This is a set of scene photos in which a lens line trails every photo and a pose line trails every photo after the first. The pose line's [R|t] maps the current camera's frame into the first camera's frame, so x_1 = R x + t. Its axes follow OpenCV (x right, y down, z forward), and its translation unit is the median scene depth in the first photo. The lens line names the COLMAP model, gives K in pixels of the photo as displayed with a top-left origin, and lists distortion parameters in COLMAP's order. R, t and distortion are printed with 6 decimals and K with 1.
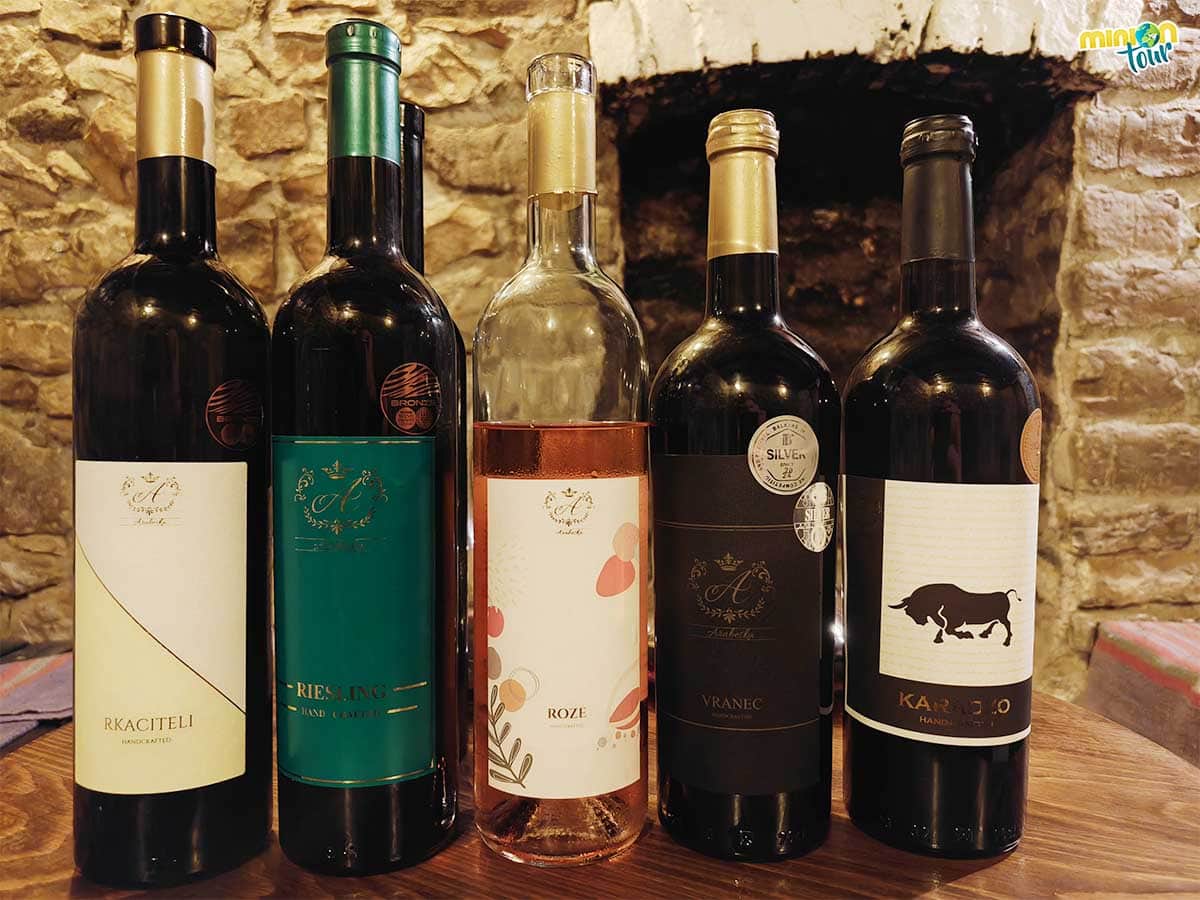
lens RADIAL K [[855.7, 0, 601.3], [0, 855.7, 443.4], [0, 0, 1]] dist [-0.012928, 0.007022]
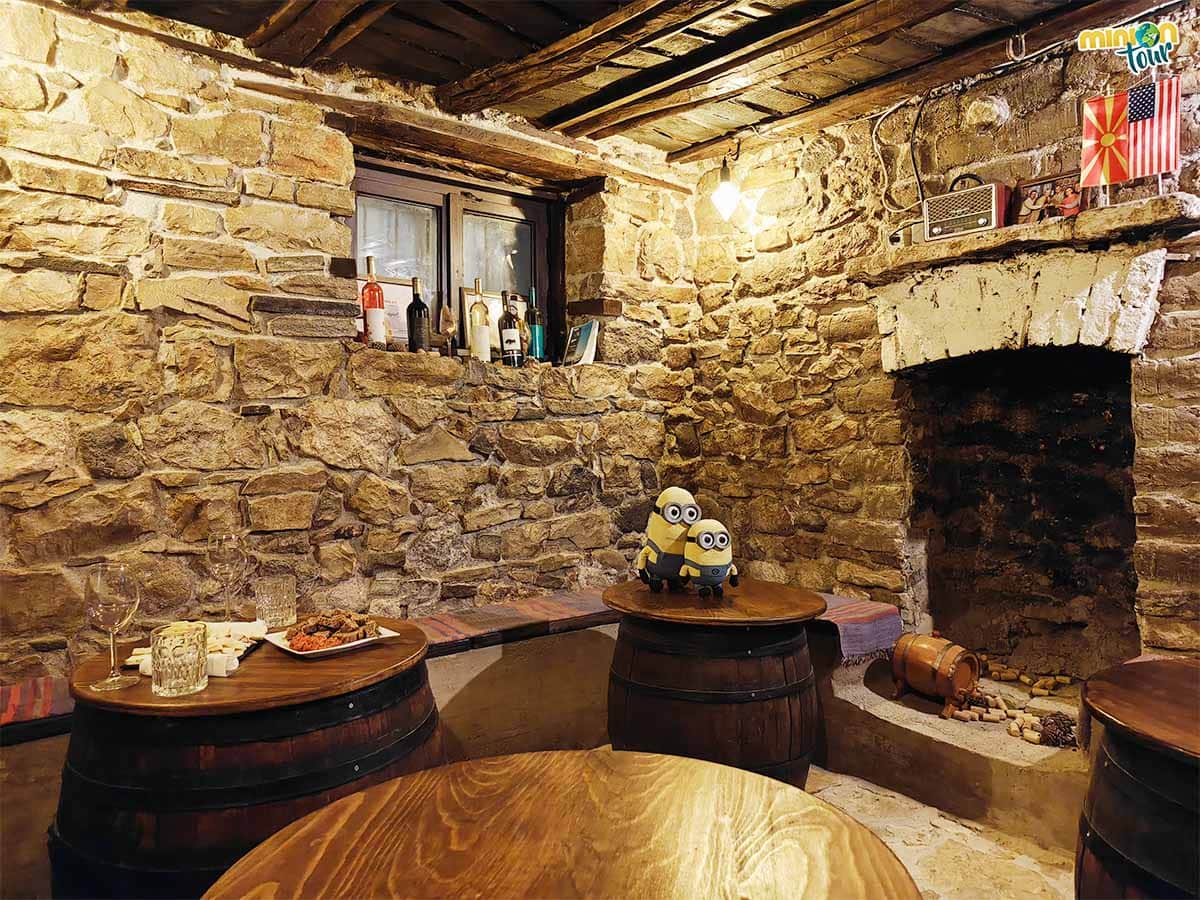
lens RADIAL K [[830.8, 0, 604.5], [0, 830.8, 446.3], [0, 0, 1]] dist [0.011183, -0.005601]
pose [[0.589178, 0.016510, -0.807835, 1.328444], [-0.020329, 0.999778, 0.005607, -0.204641], [0.807748, 0.013119, 0.589382, -0.922503]]
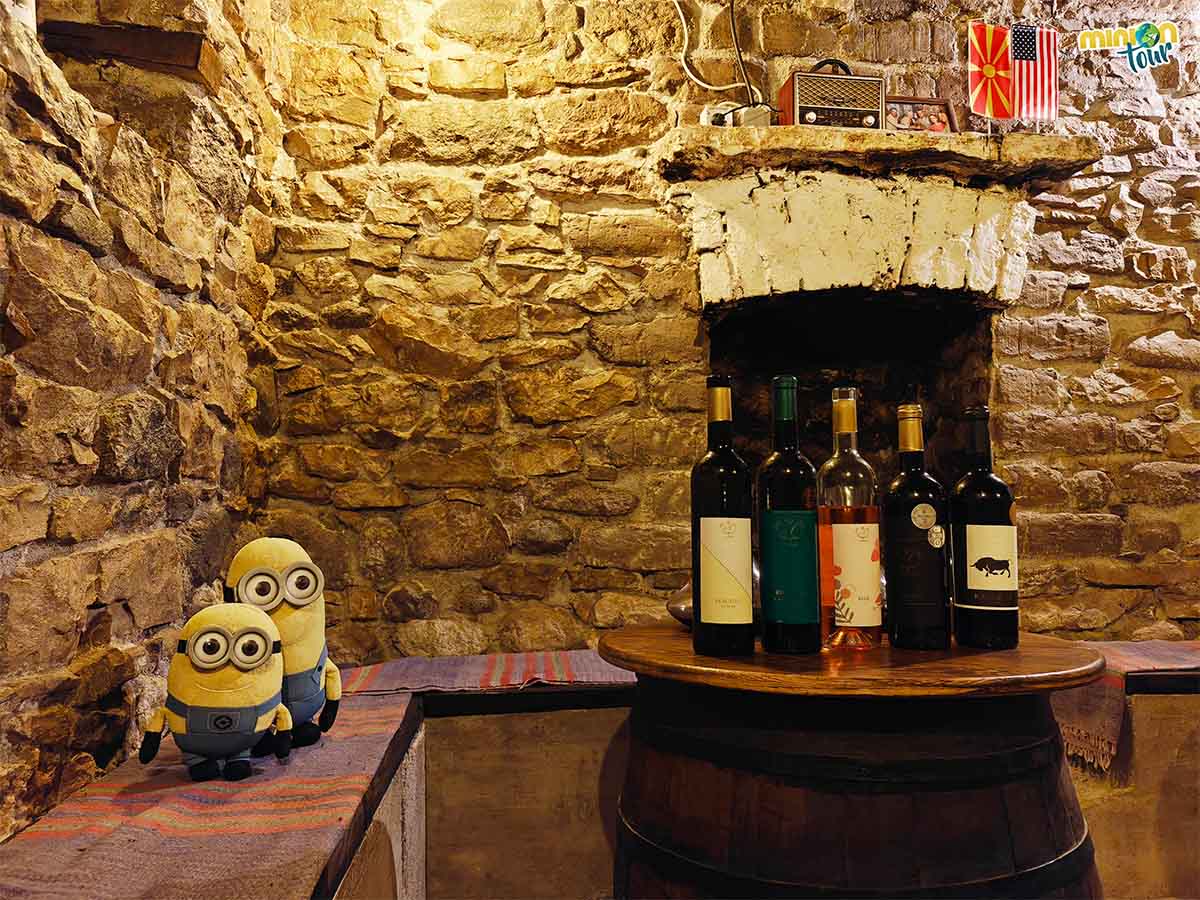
lens RADIAL K [[830.8, 0, 604.5], [0, 830.8, 446.3], [0, 0, 1]] dist [0.011183, -0.005601]
pose [[0.997113, 0.004707, 0.075788, -0.300790], [0.003838, 0.993677, -0.112213, 0.024983], [-0.075837, 0.112180, 0.990790, -0.493248]]
